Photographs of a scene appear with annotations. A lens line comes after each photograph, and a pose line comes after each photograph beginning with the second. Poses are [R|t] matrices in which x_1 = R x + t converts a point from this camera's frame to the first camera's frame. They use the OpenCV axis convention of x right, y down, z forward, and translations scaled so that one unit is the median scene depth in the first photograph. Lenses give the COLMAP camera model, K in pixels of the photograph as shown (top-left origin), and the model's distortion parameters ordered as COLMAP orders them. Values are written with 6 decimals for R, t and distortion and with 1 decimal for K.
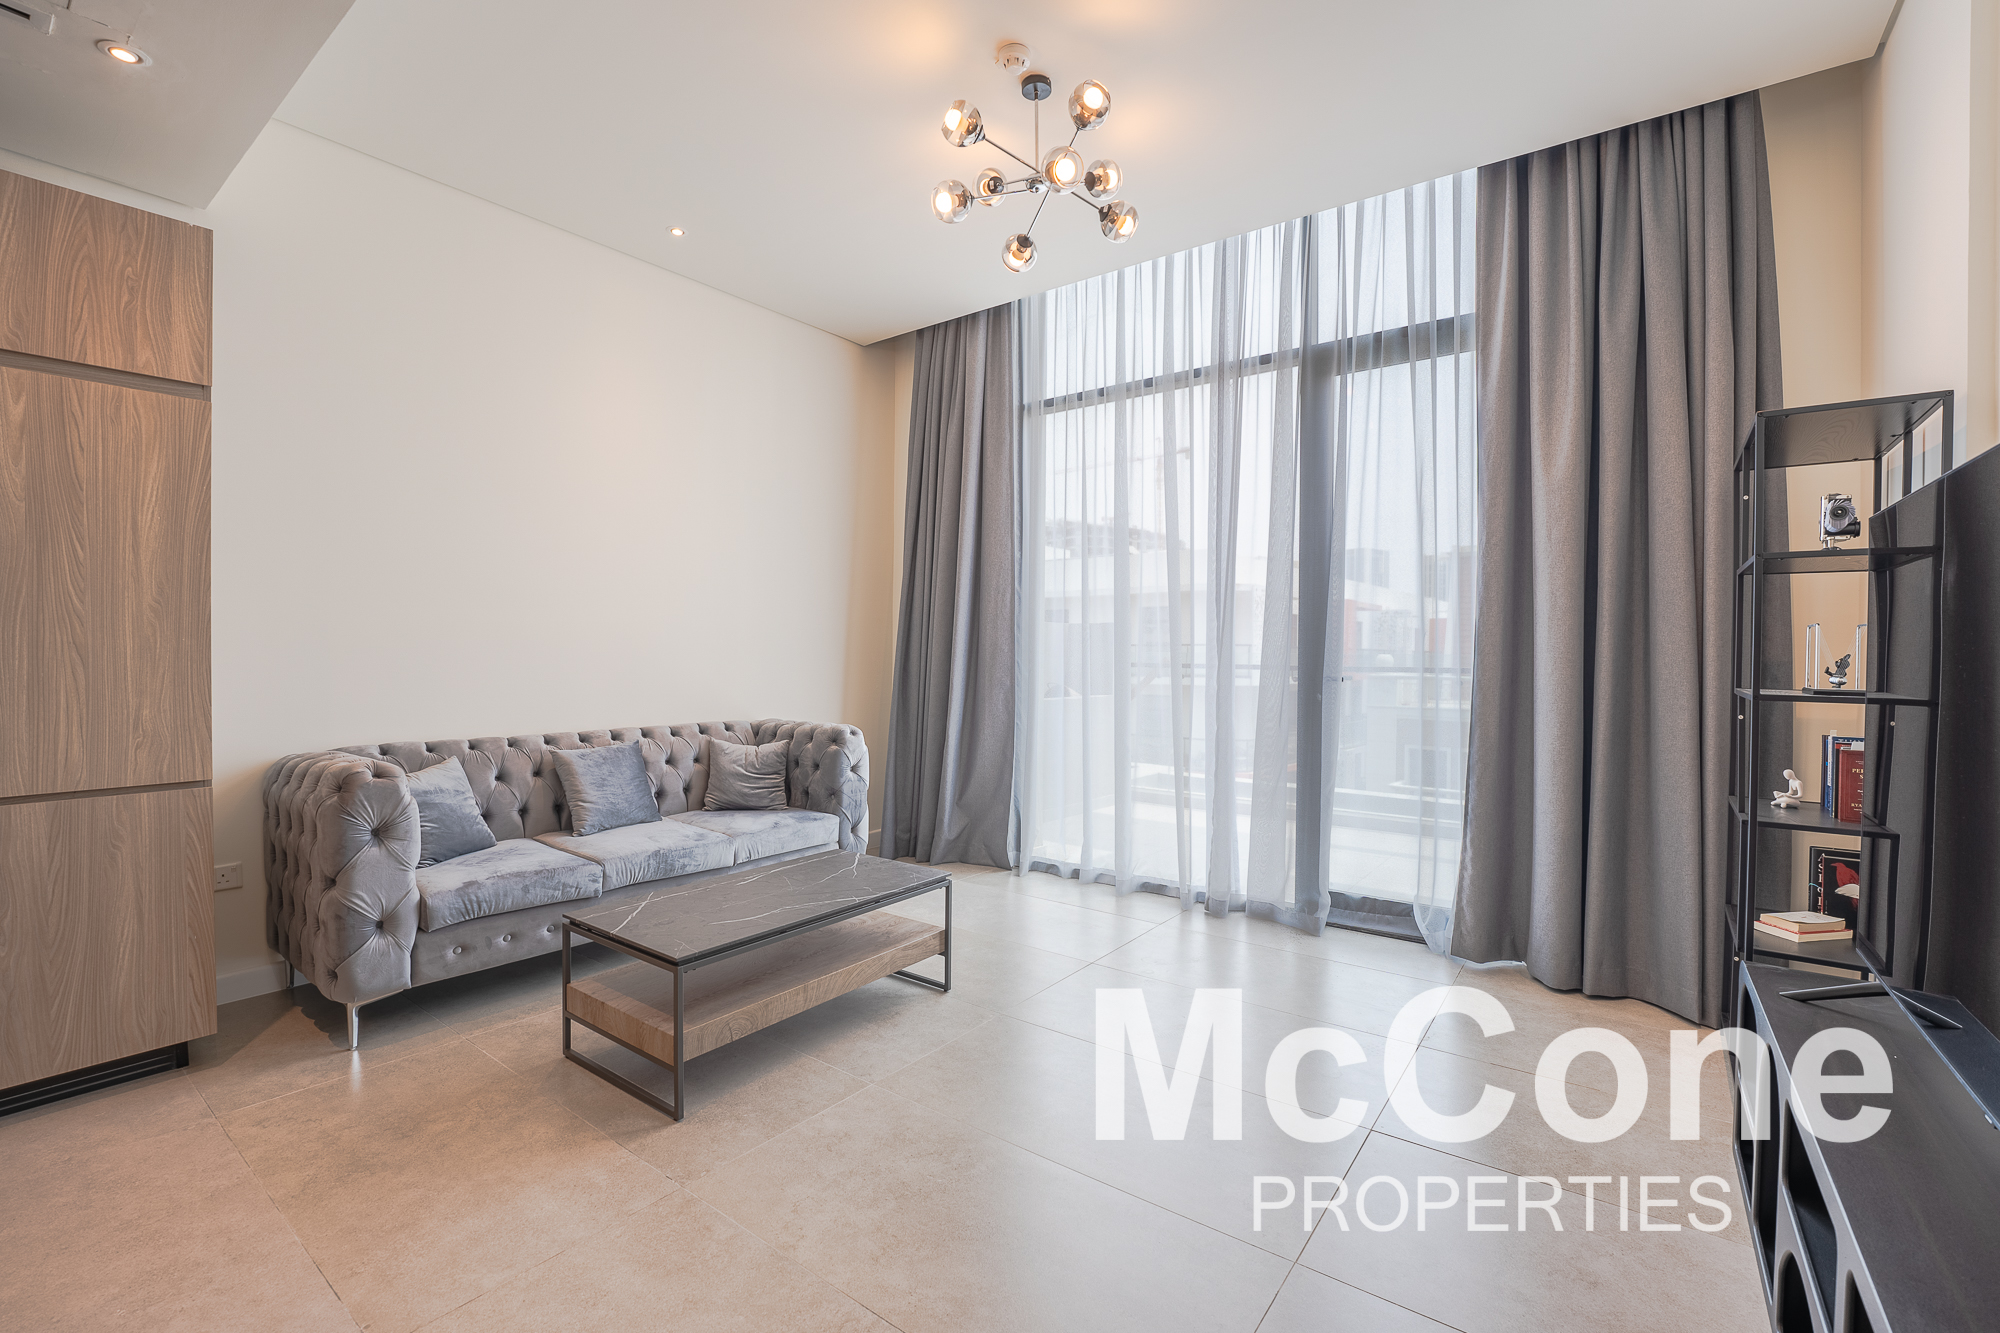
lens RADIAL K [[851.1, 0, 1011.0], [0, 851.1, 662.2], [0, 0, 1]] dist [-0.023263, 0.000513]
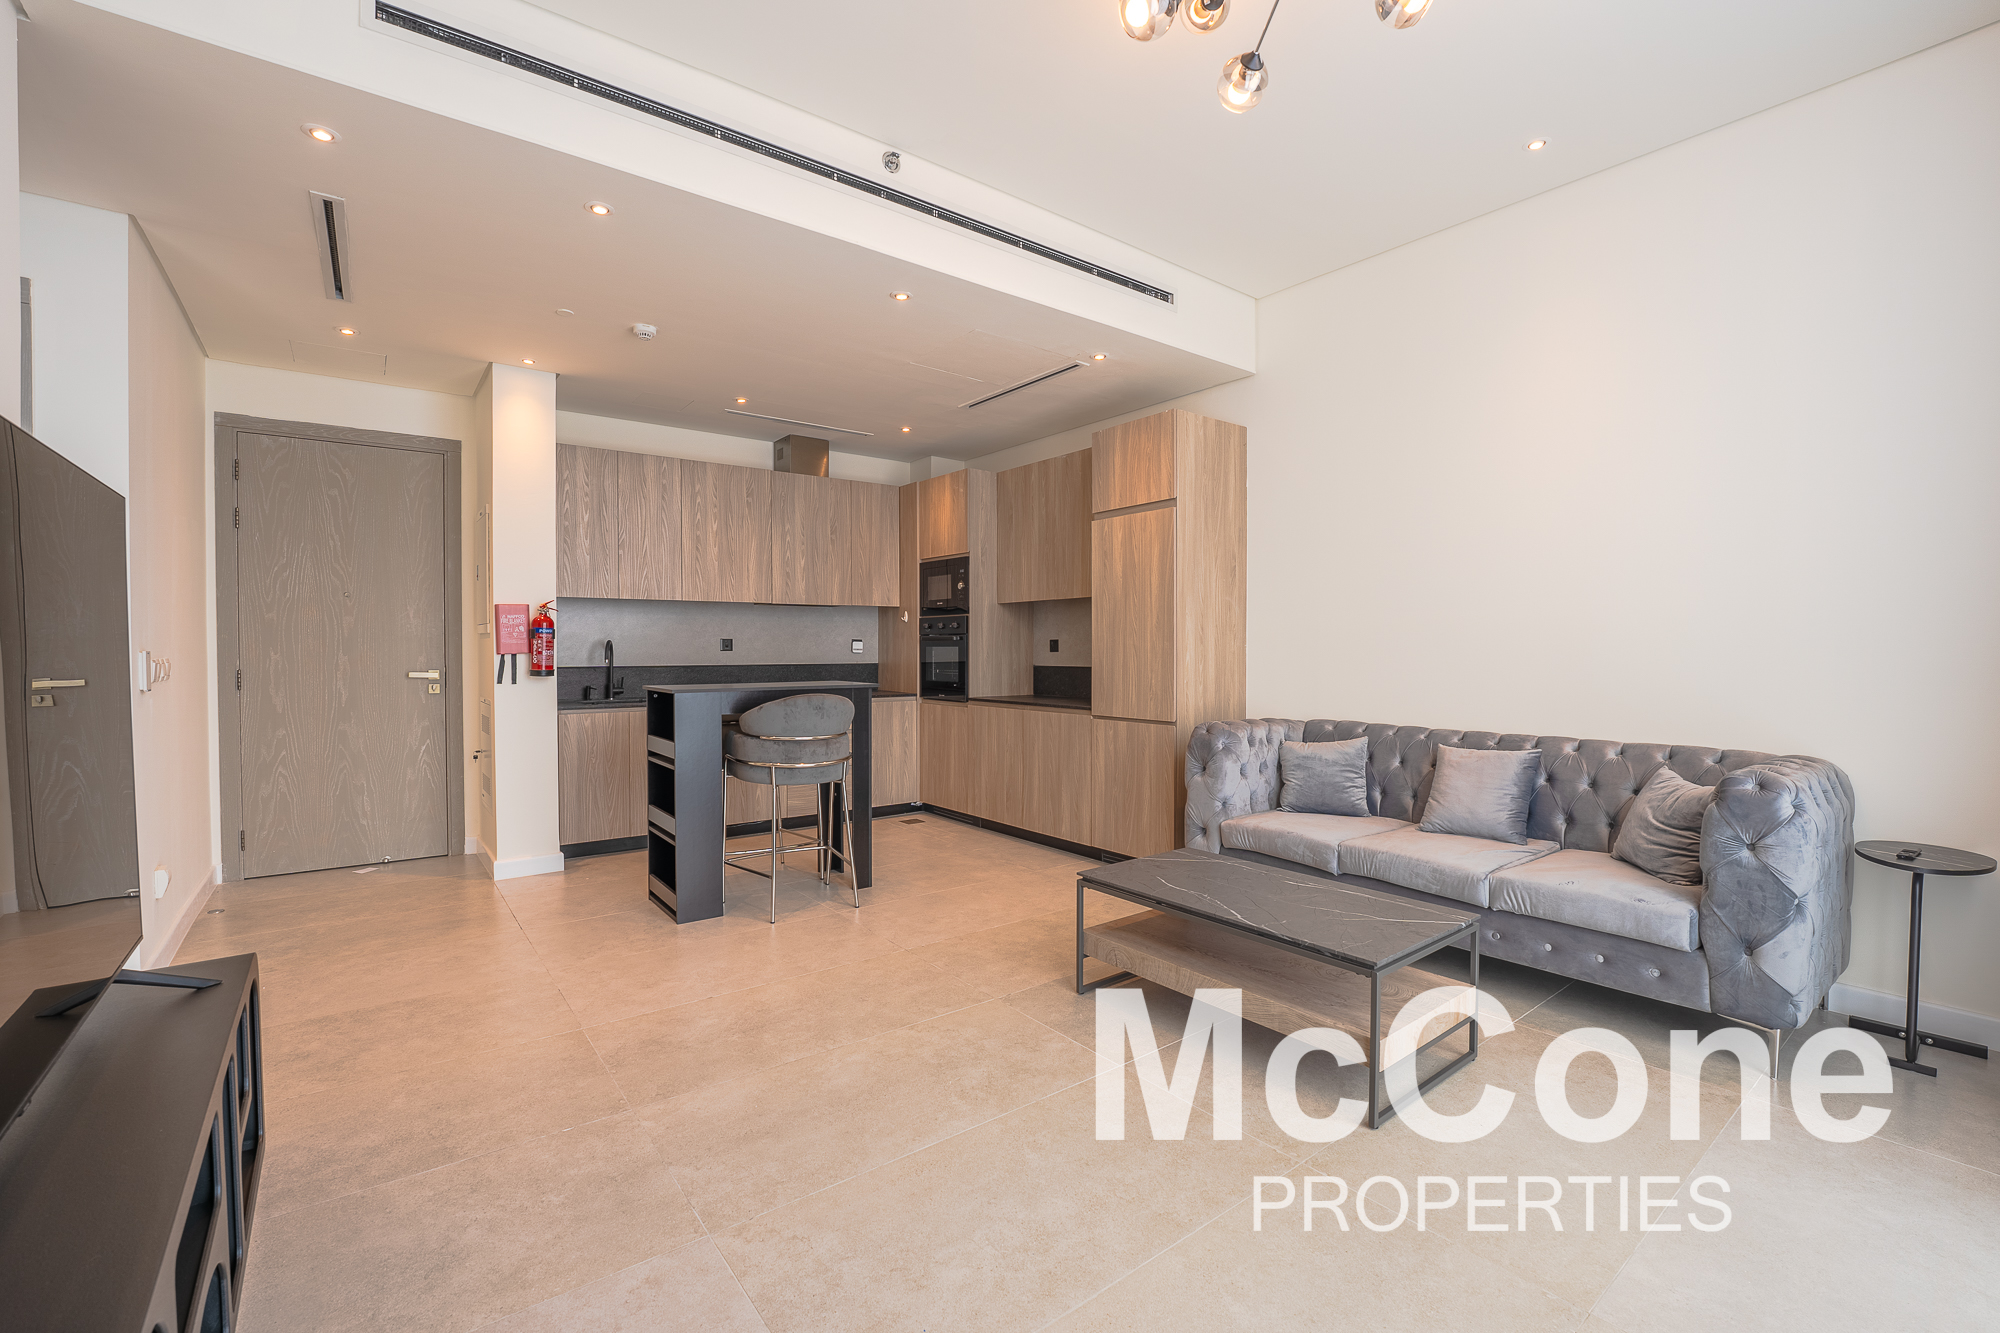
lens RADIAL K [[857.1, 0, 1006.8], [0, 857.1, 661.6], [0, 0, 1]] dist [-0.027012, 0.000008]
pose [[-0.275713, 0.007518, -0.961211, 0.885376], [-0.013627, 0.999838, 0.011729, -0.002092], [0.961143, 0.016332, -0.275566, 1.174798]]
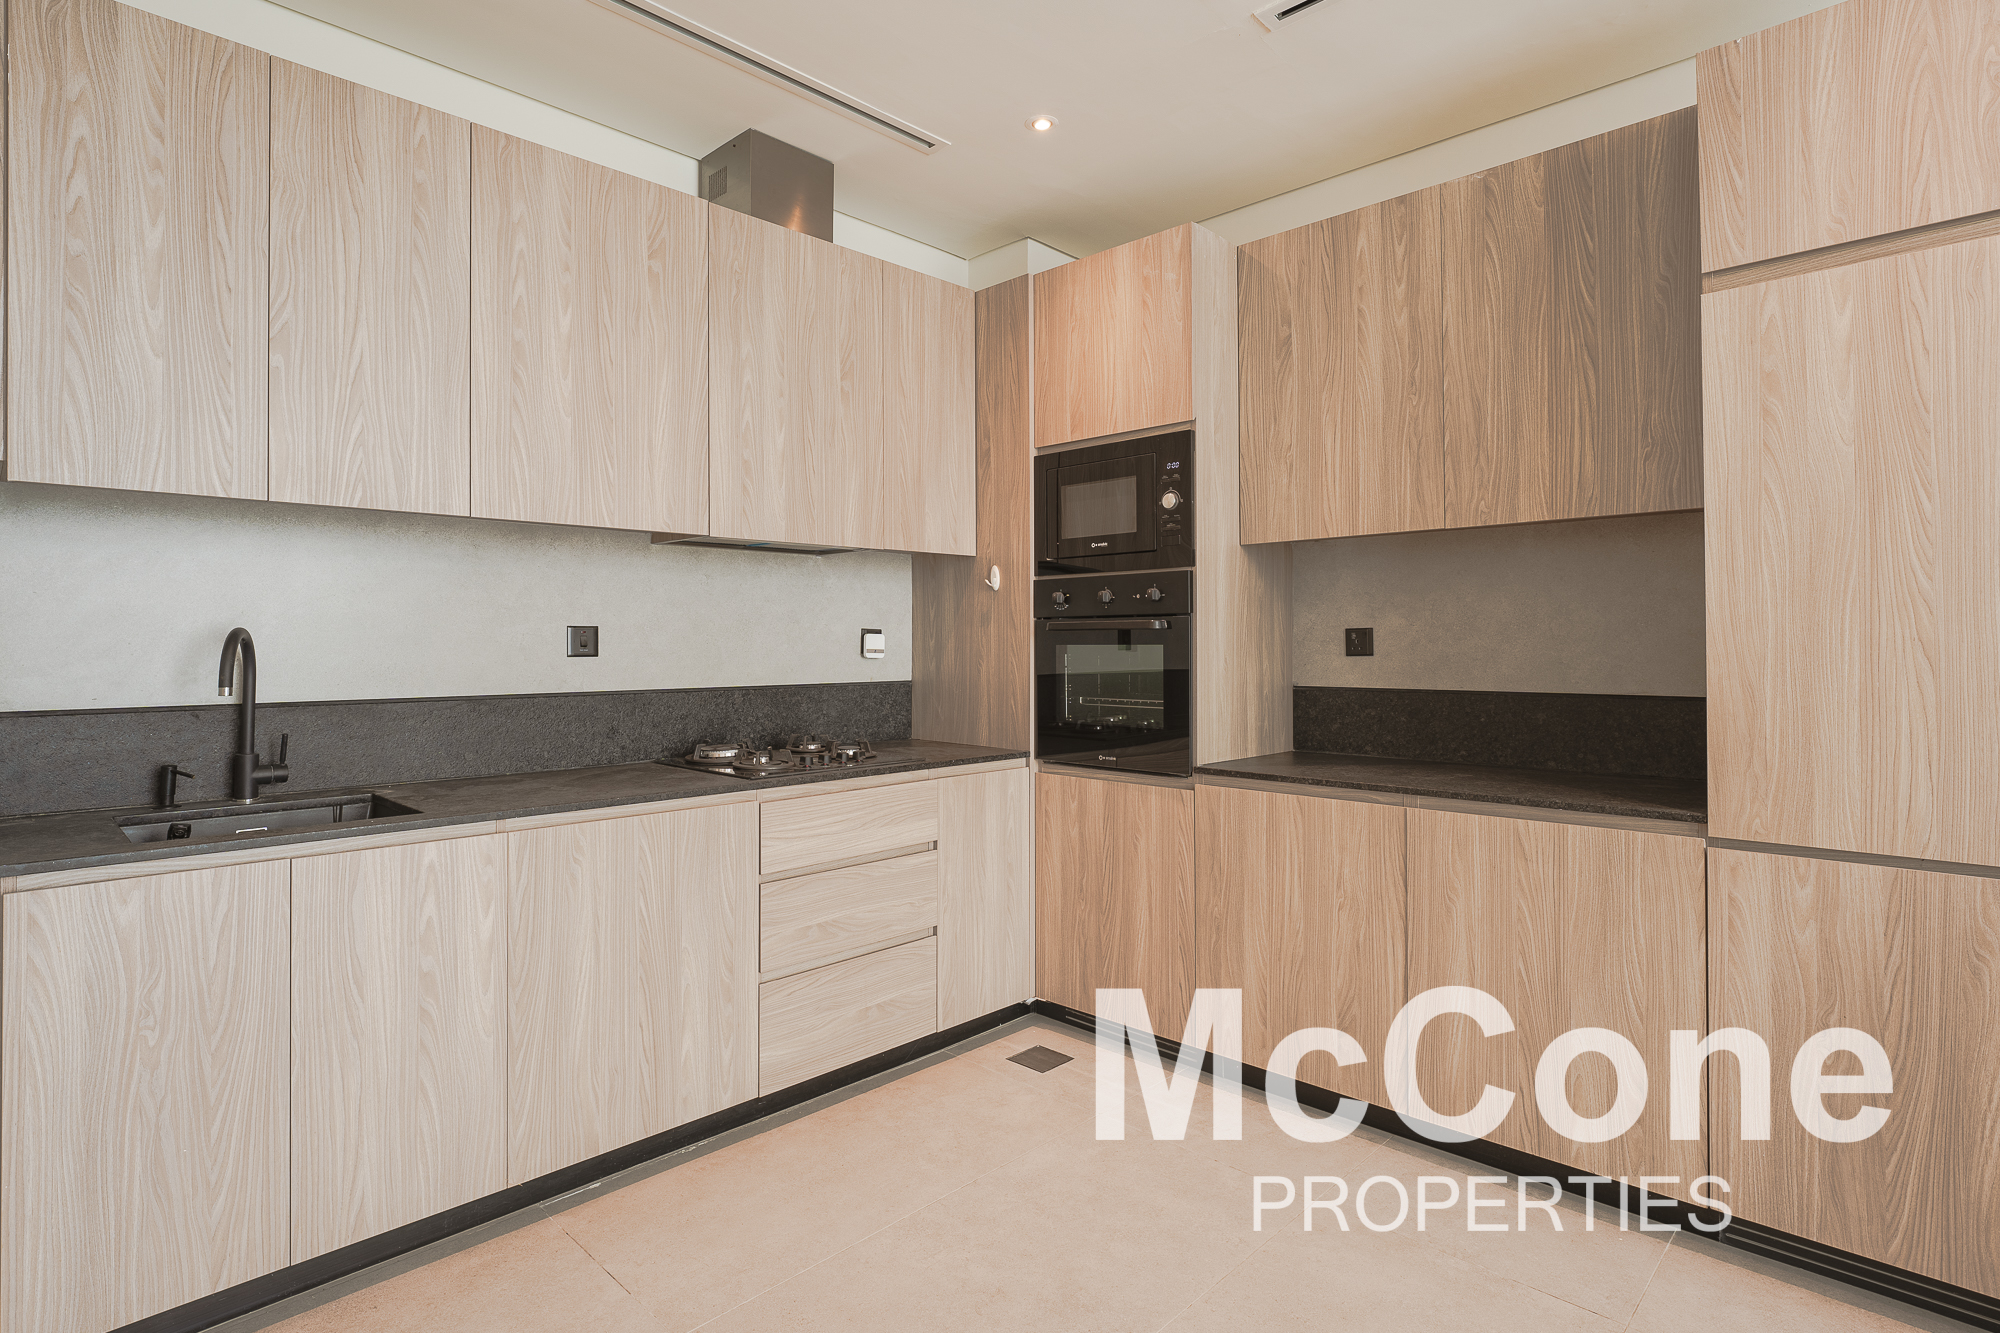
lens RADIAL K [[1016.9, 0, 997.0], [0, 1016.9, 633.1], [0, 0, 1]] dist [-0.003578, 0.001380]
pose [[-0.139256, -0.016930, -0.990112, -0.187703], [-0.011043, 0.999818, -0.015542, -0.006662], [0.990195, 0.008769, -0.139418, 0.337652]]
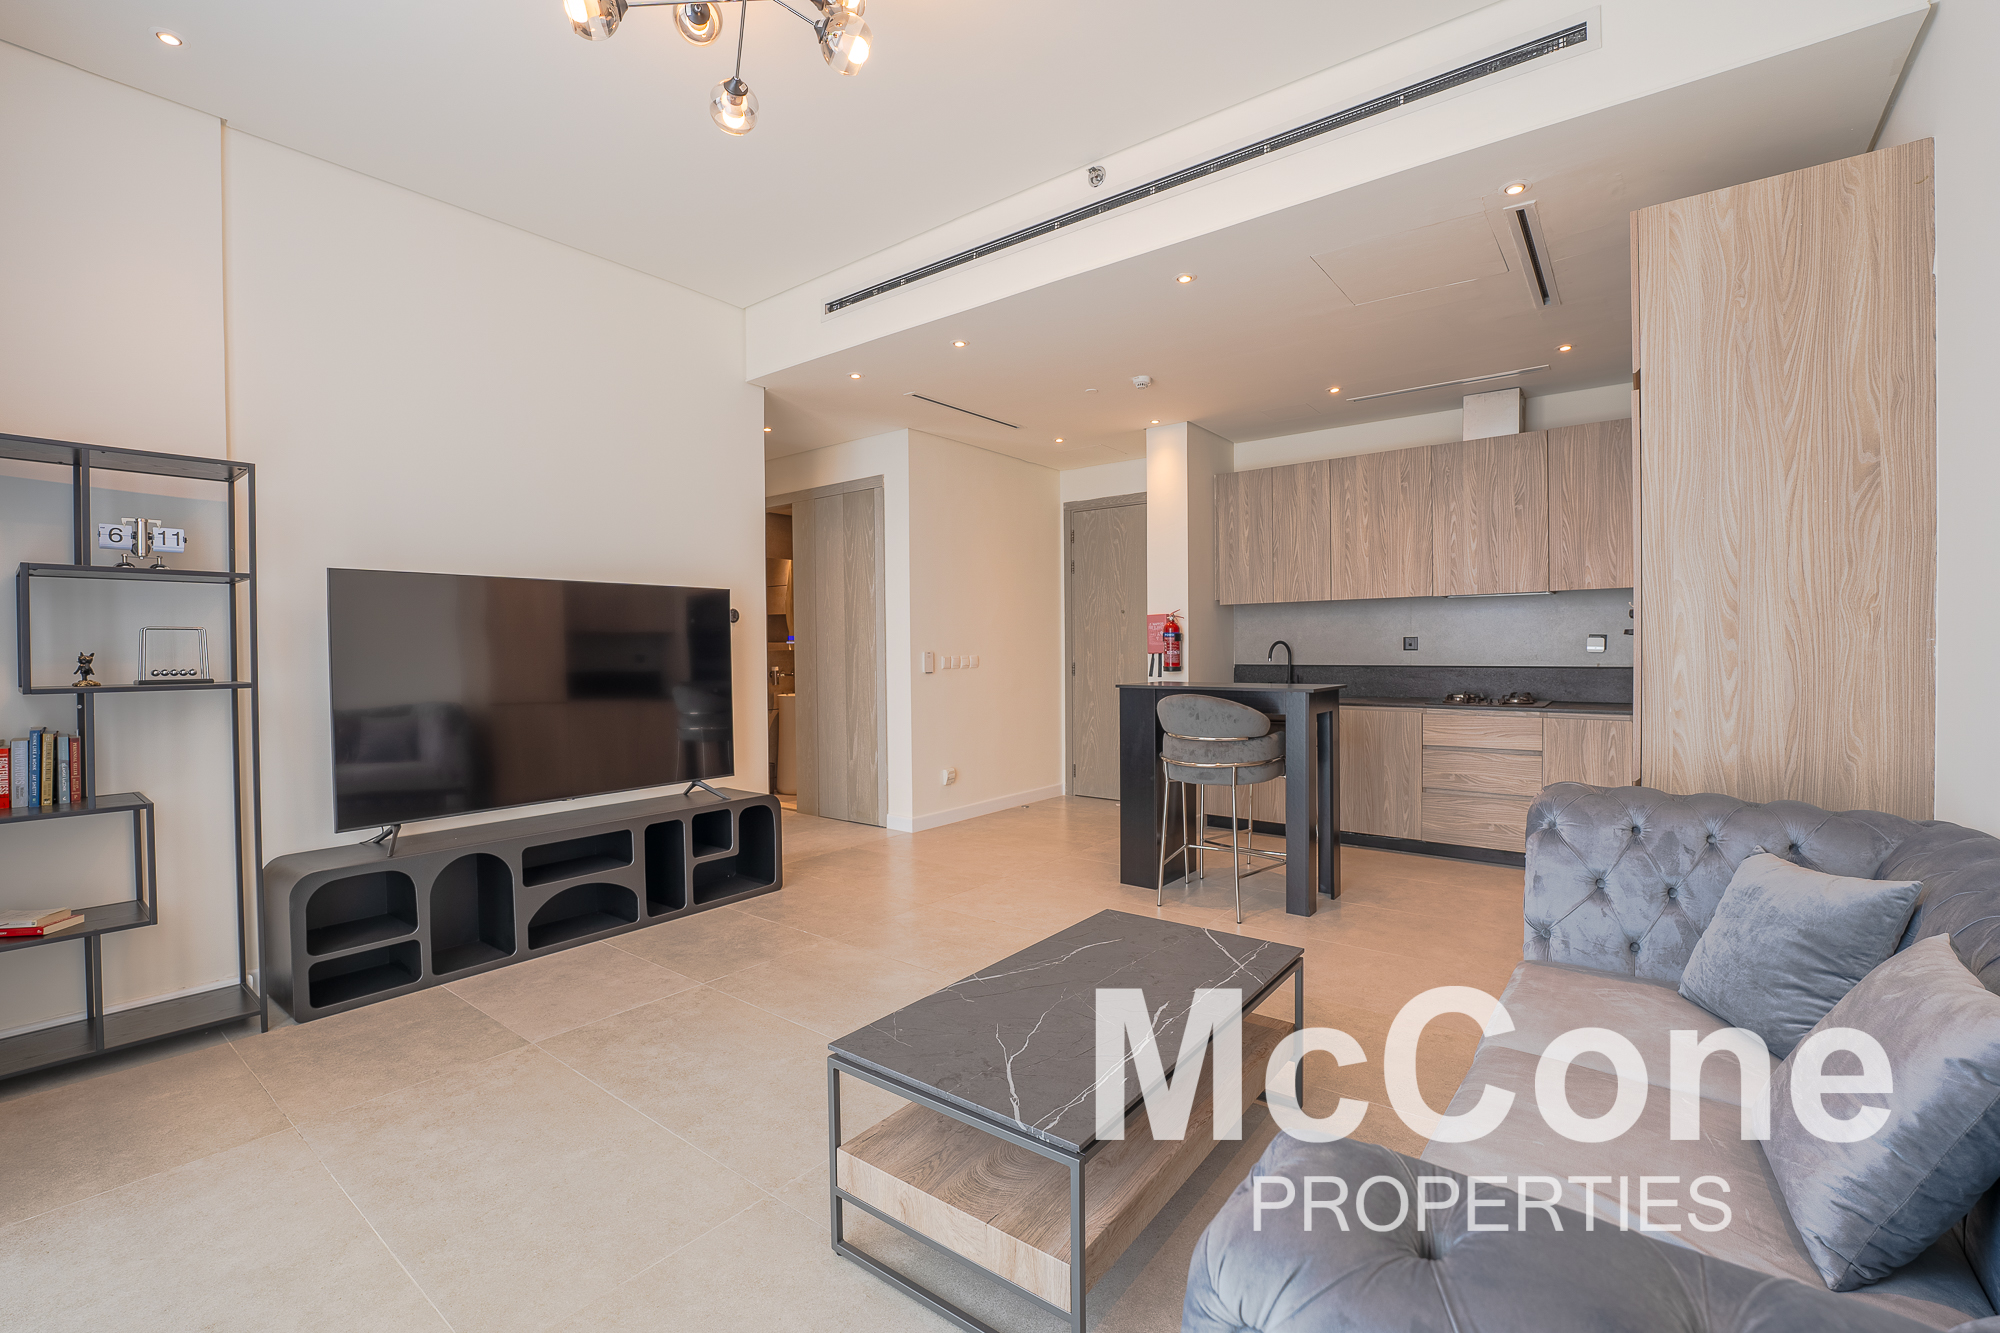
lens RADIAL K [[852.9, 0, 1001.8], [0, 852.9, 660.5], [0, 0, 1]] dist [-0.024352, 0.000168]
pose [[-0.999499, -0.001433, 0.031630, -0.262634], [-0.000610, 0.999661, 0.026012, -0.024018], [-0.031657, 0.025980, -0.999161, 2.022507]]
